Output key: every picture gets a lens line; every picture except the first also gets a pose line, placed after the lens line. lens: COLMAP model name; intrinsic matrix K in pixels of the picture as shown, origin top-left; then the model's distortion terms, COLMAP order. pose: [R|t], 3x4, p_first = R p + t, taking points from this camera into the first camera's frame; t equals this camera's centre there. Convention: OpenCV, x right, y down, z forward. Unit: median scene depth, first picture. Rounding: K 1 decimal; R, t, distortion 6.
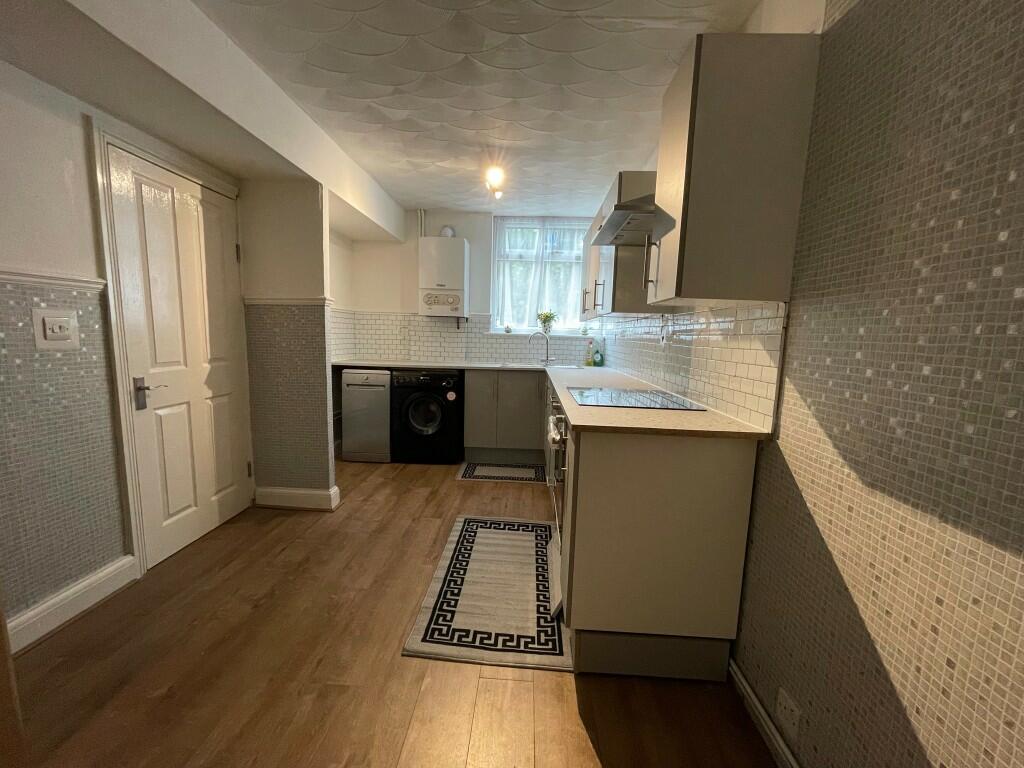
lens RADIAL K [[406.5, 0, 512.0], [0, 406.5, 384.0], [0, 0, 1]] dist [-0.000789, -0.000068]
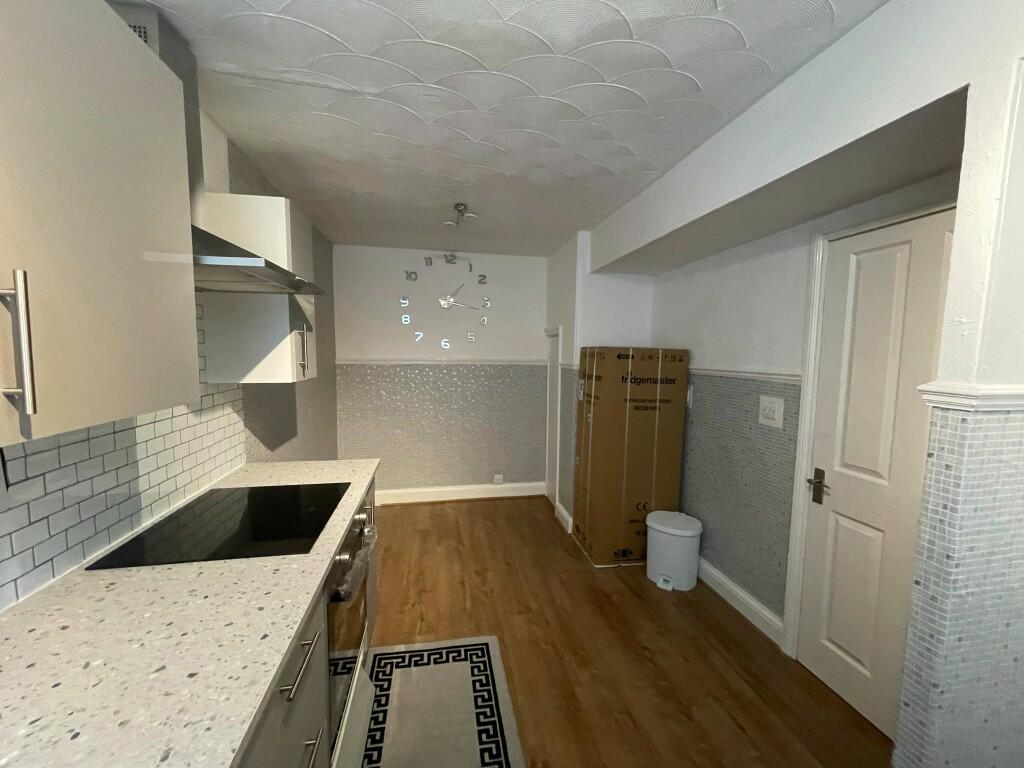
lens RADIAL K [[406.5, 0, 512.0], [0, 406.5, 384.0], [0, 0, 1]] dist [-0.000789, -0.000068]
pose [[-0.973224, -0.023762, -0.228627, 0.016151], [-0.070015, 0.978023, 0.196391, -0.407783], [0.218936, 0.207139, -0.953499, 1.983288]]
